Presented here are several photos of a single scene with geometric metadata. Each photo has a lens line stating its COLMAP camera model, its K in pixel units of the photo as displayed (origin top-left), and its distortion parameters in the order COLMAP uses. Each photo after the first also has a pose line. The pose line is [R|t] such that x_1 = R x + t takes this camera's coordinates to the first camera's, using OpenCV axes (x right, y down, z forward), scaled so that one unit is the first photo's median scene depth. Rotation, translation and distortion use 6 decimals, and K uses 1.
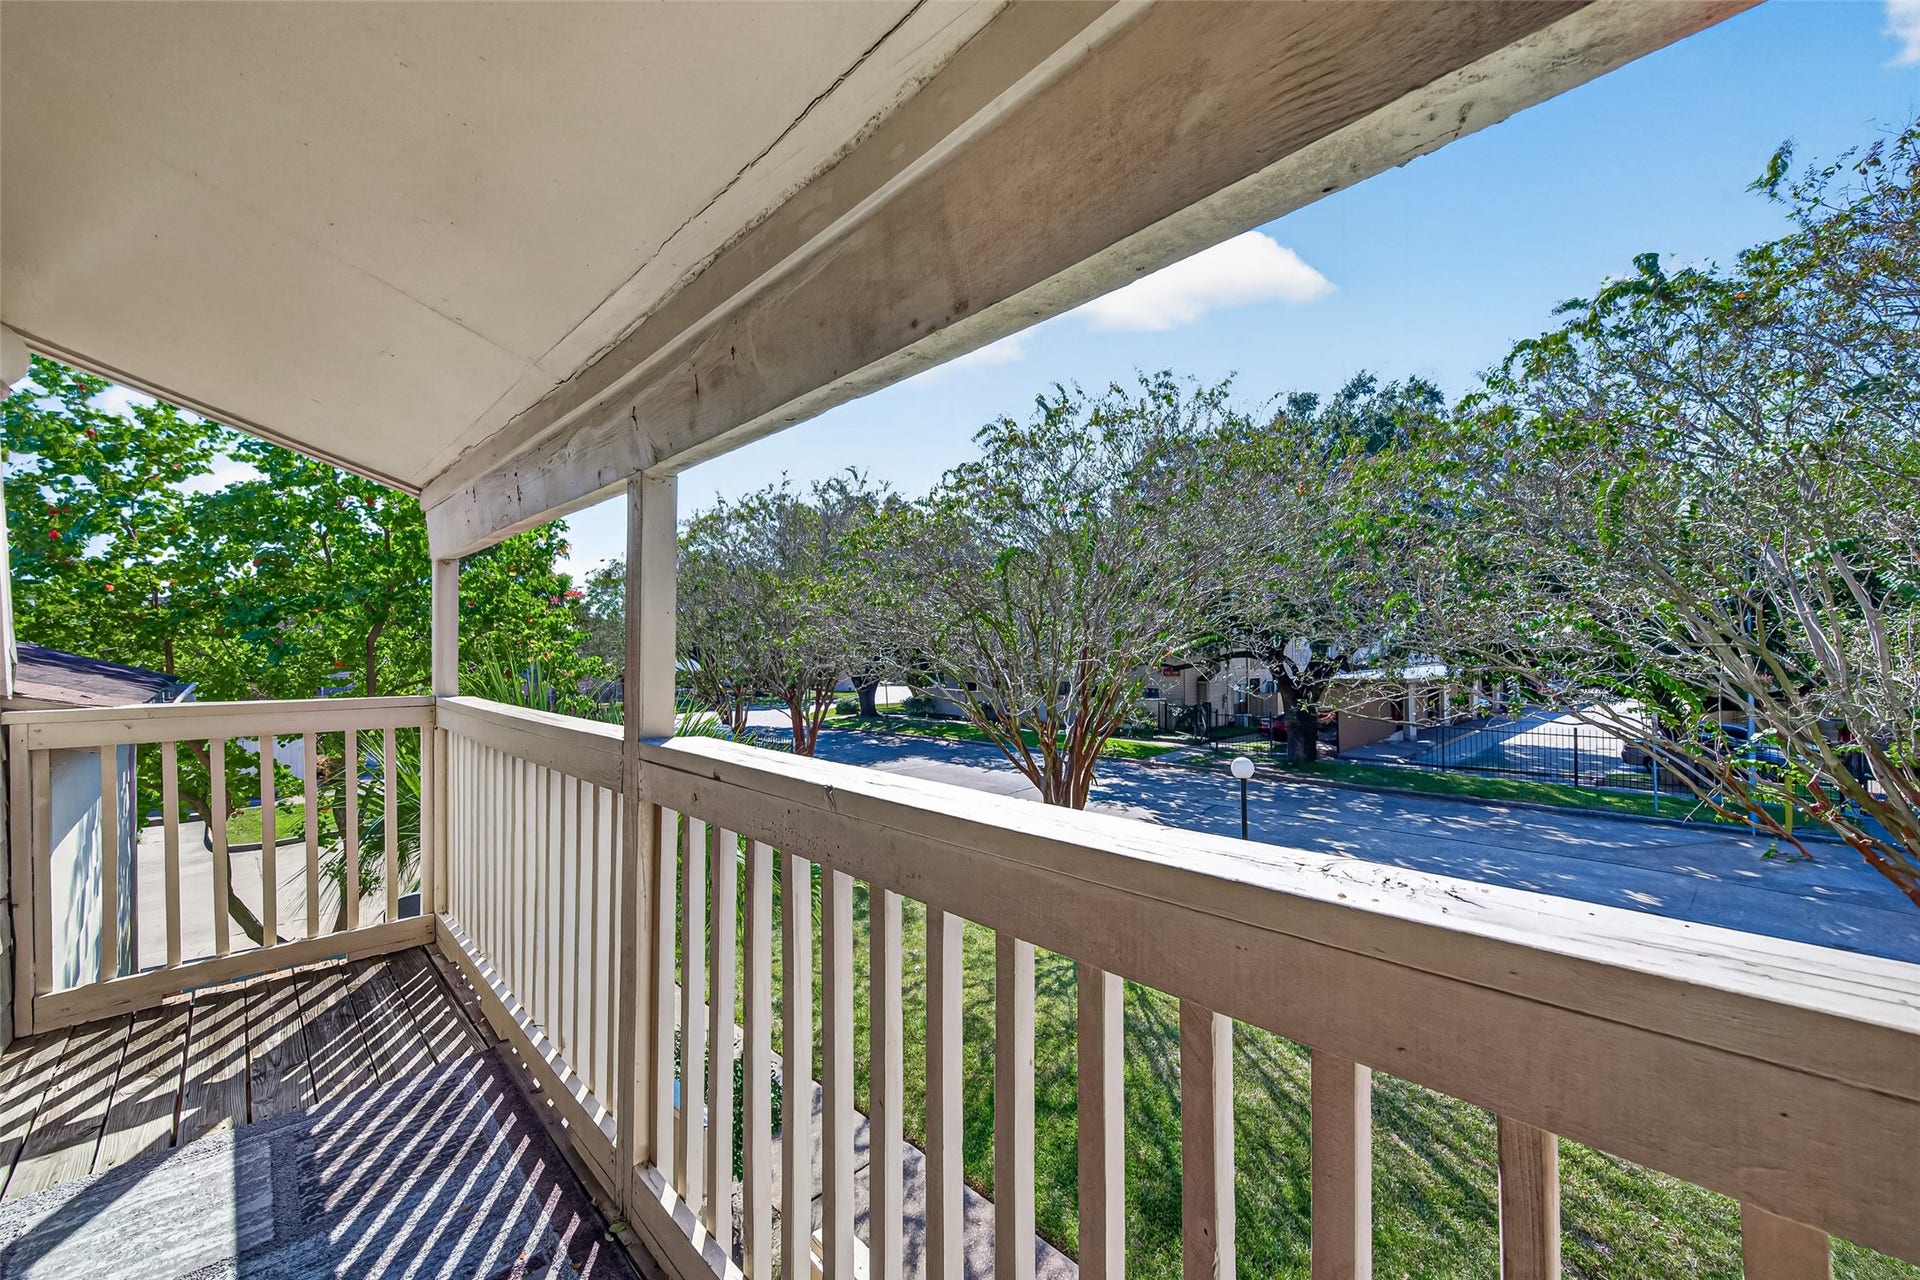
lens RADIAL K [[750.1, 0, 960.0], [0, 750.1, 640.0], [0, 0, 1]] dist [0.006061, -0.000012]
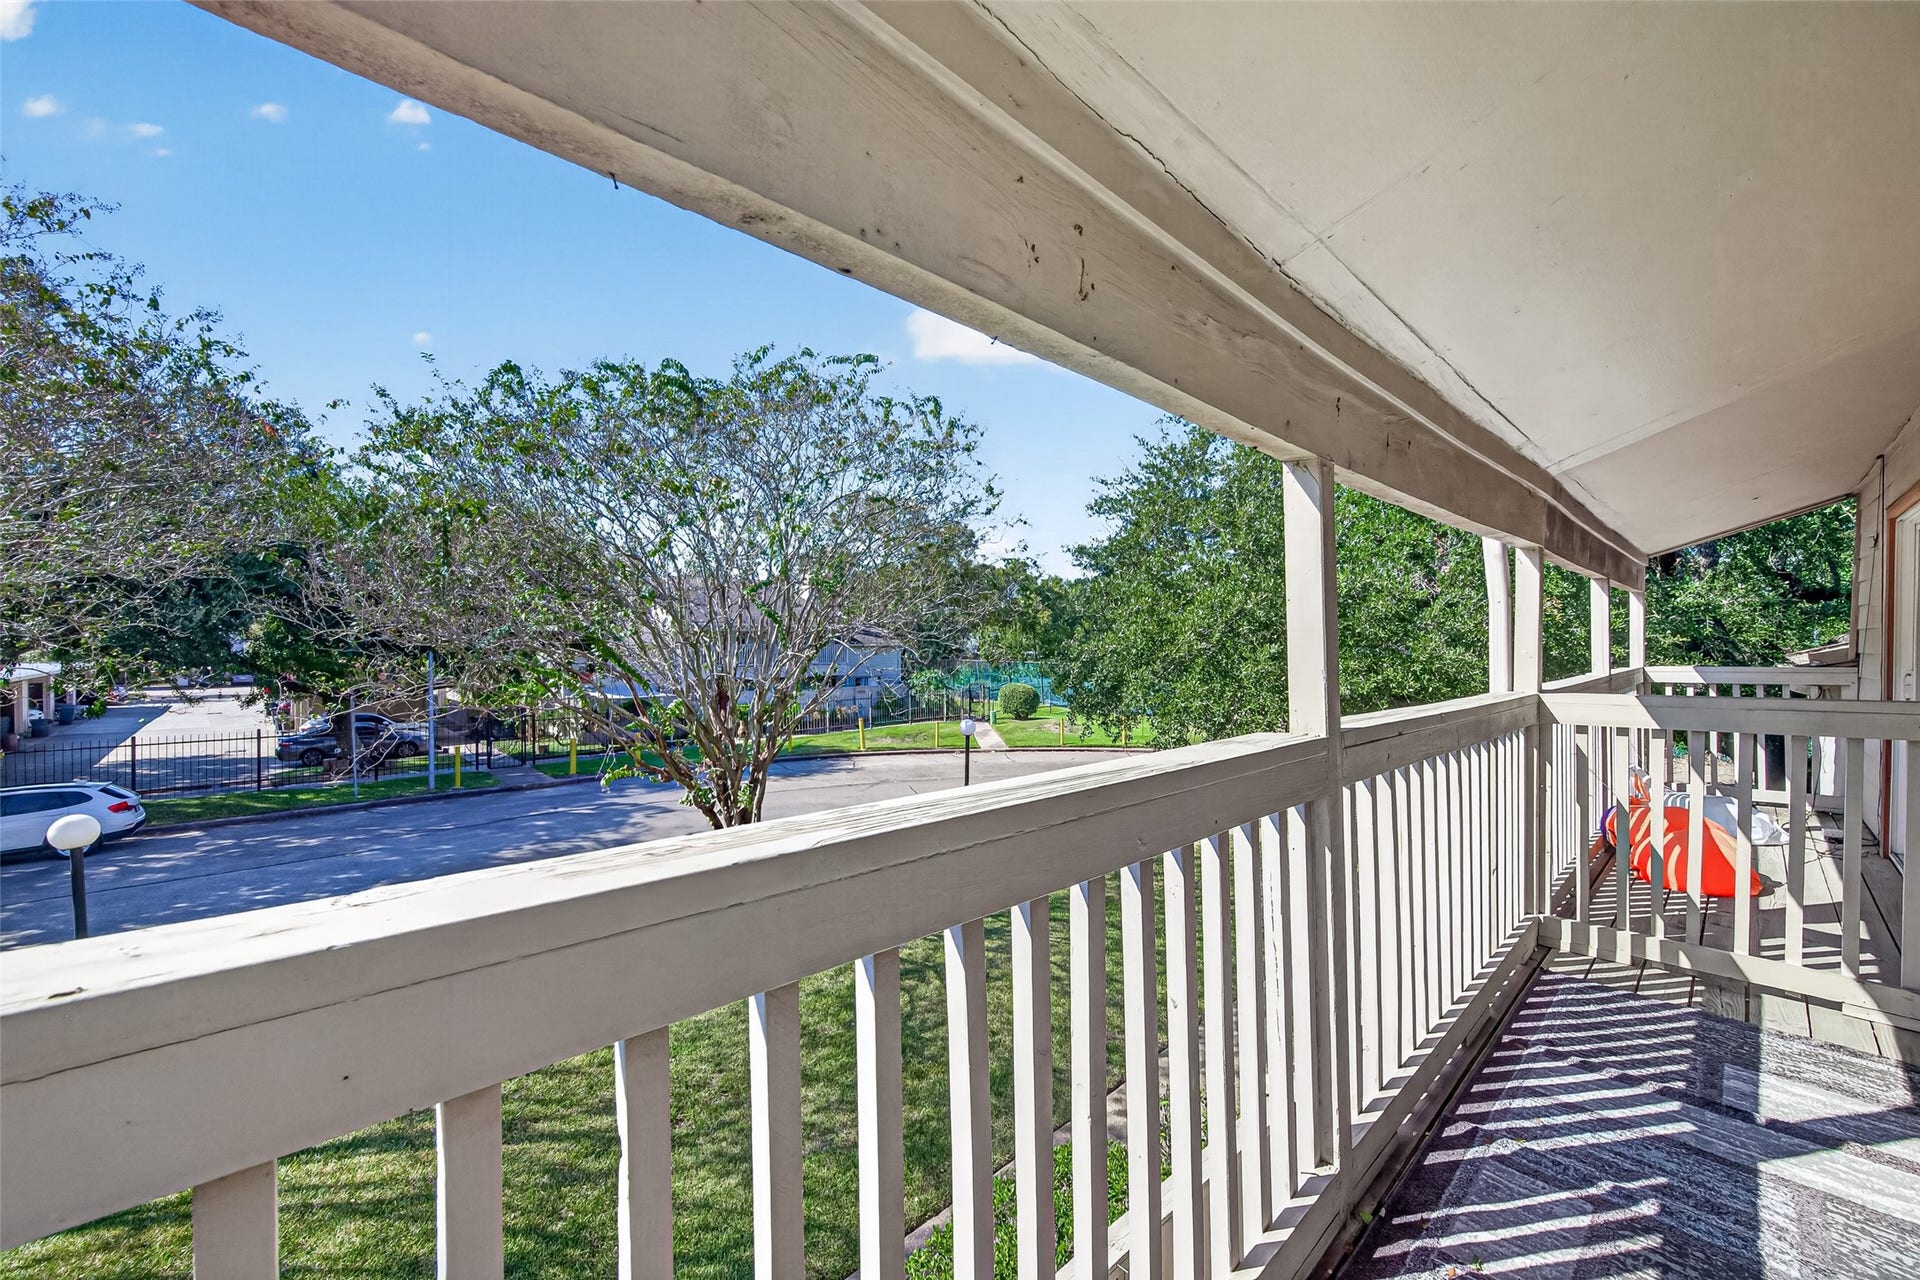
lens RADIAL K [[750.1, 0, 960.0], [0, 750.1, 640.0], [0, 0, 1]] dist [0.006061, -0.000012]
pose [[0.019892, 0.012373, 0.999726, -0.377894], [-0.018115, 0.999764, -0.012013, 0.005114], [-0.999638, -0.017871, 0.020112, 0.389510]]
